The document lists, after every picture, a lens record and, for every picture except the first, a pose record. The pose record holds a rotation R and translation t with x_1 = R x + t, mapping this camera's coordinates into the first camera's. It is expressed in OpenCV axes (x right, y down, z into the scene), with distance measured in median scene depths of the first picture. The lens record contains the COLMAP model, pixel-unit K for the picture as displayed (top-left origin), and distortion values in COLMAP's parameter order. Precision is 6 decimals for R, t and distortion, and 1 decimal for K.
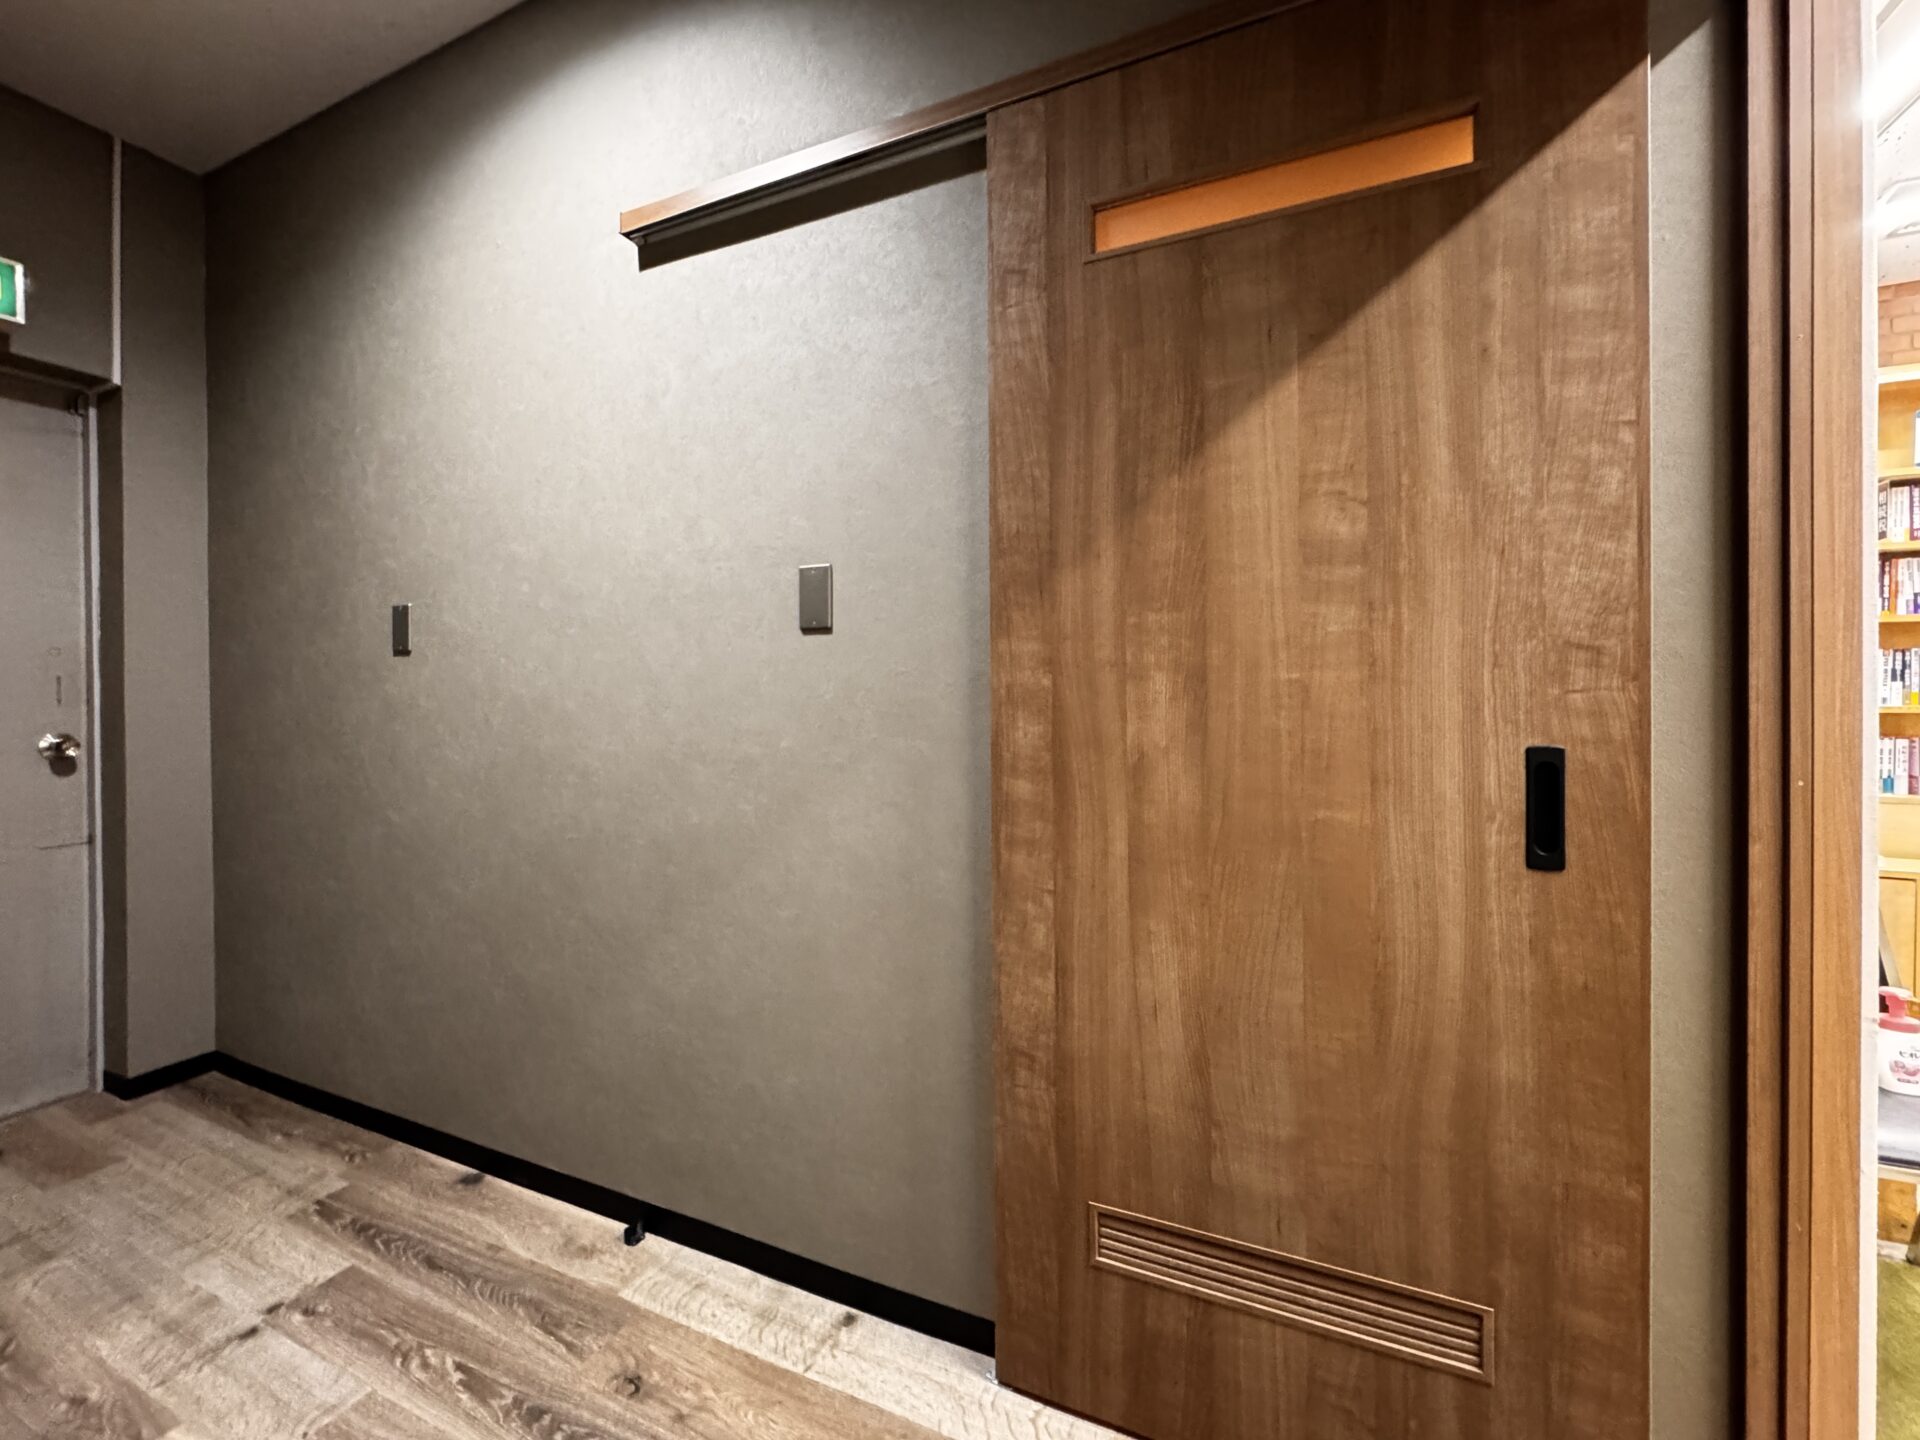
lens RADIAL K [[779.1, 0, 957.9], [0, 779.1, 716.6], [0, 0, 1]] dist [-0.001406, -0.000006]
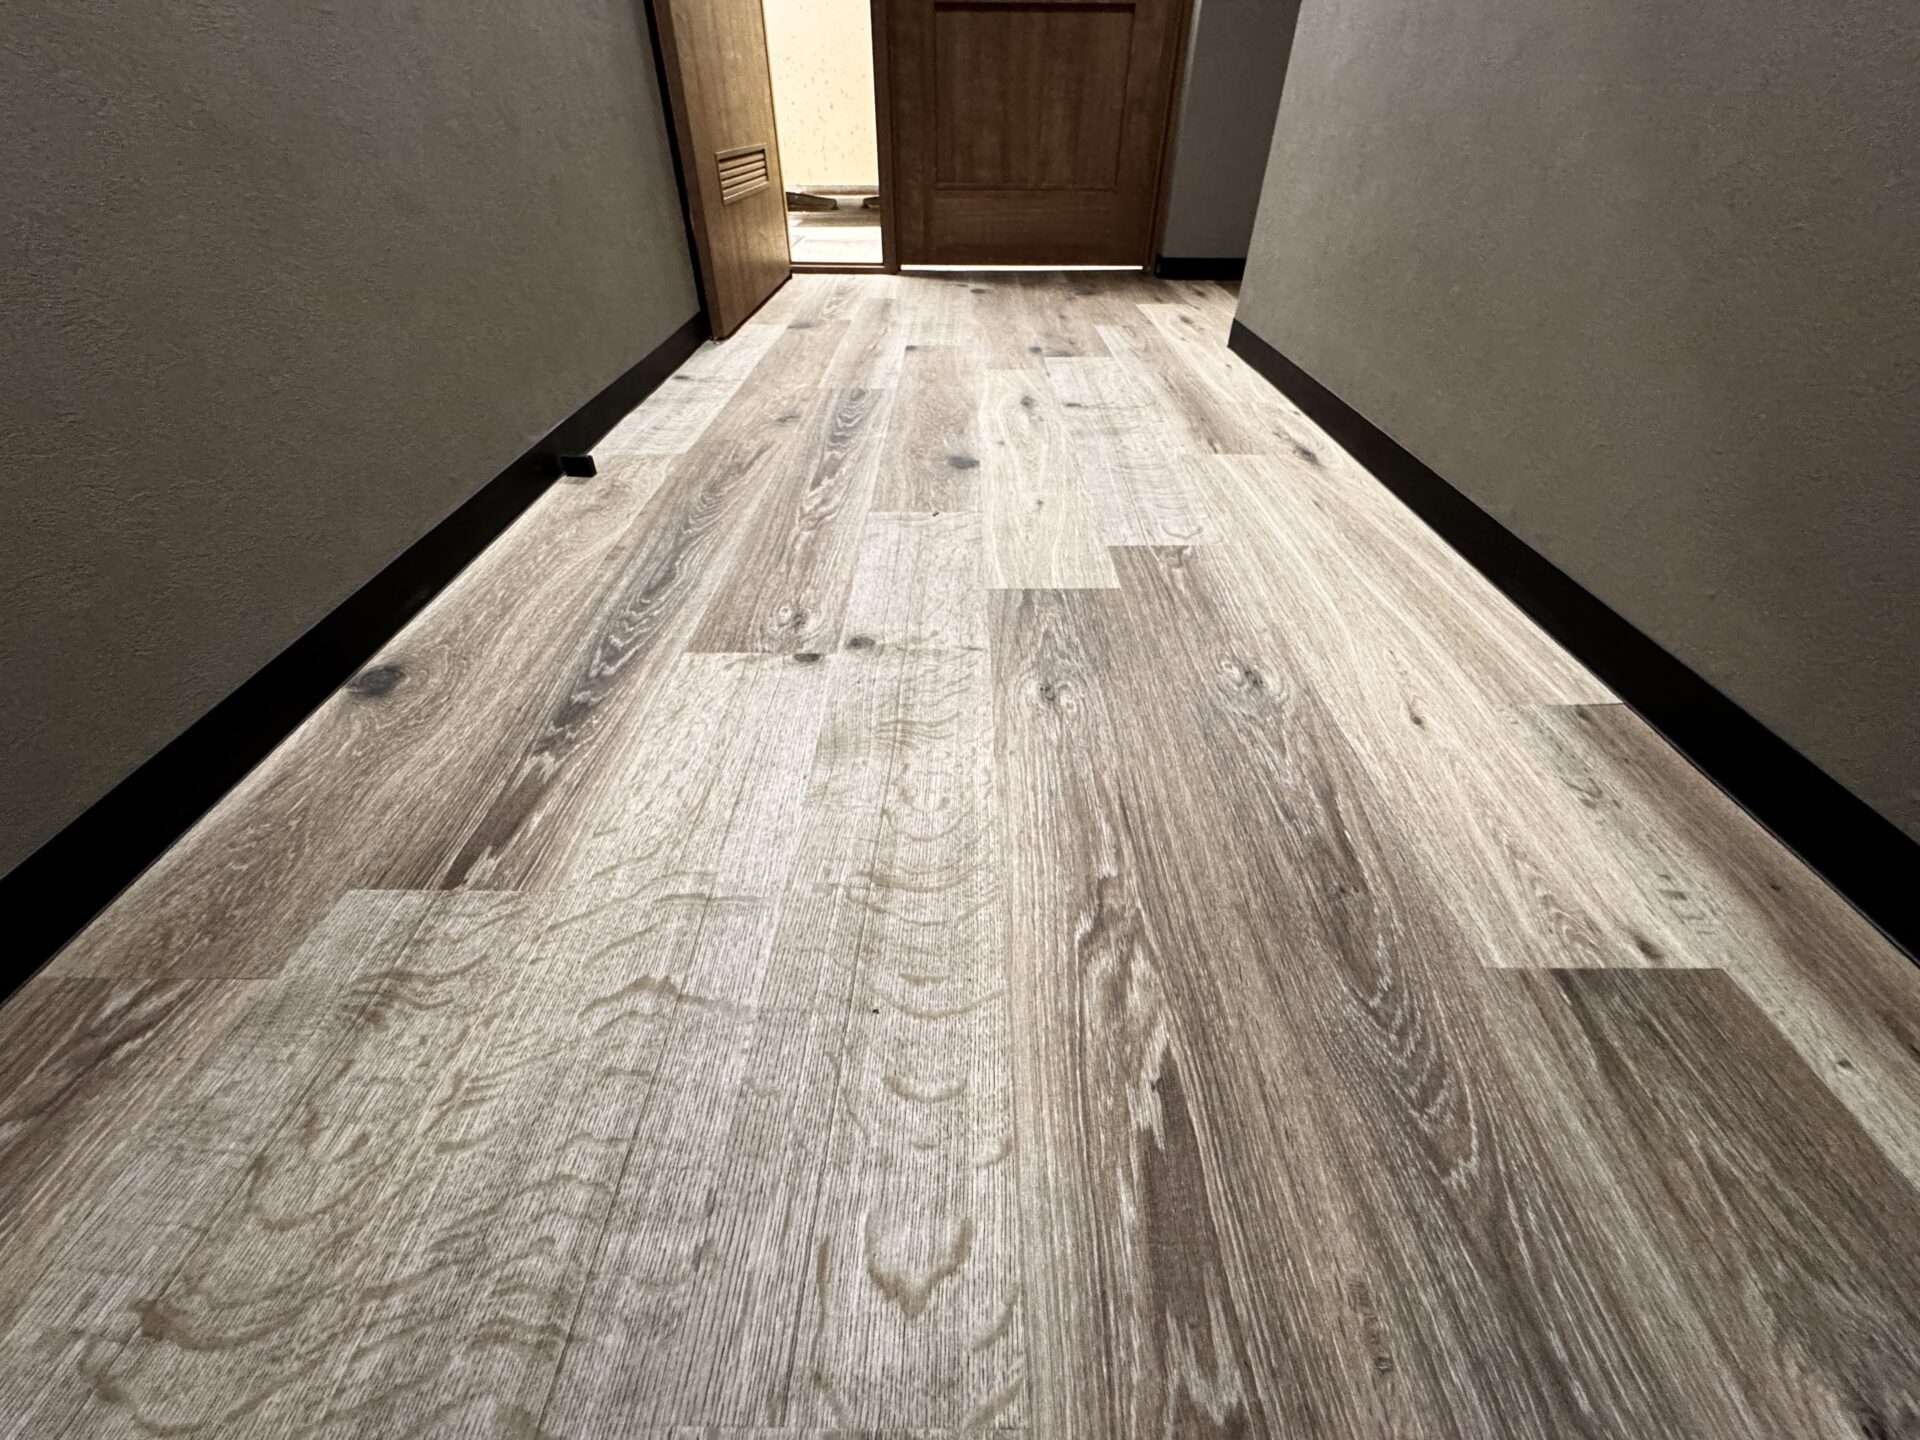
lens RADIAL K [[779.1, 0, 957.9], [0, 779.1, 716.6], [0, 0, 1]] dist [-0.001406, -0.000006]
pose [[-0.411875, -0.553440, 0.723921, -1.271515], [0.024760, 0.787345, 0.616015, 0.443556], [-0.910904, 0.271646, -0.310585, 1.033316]]
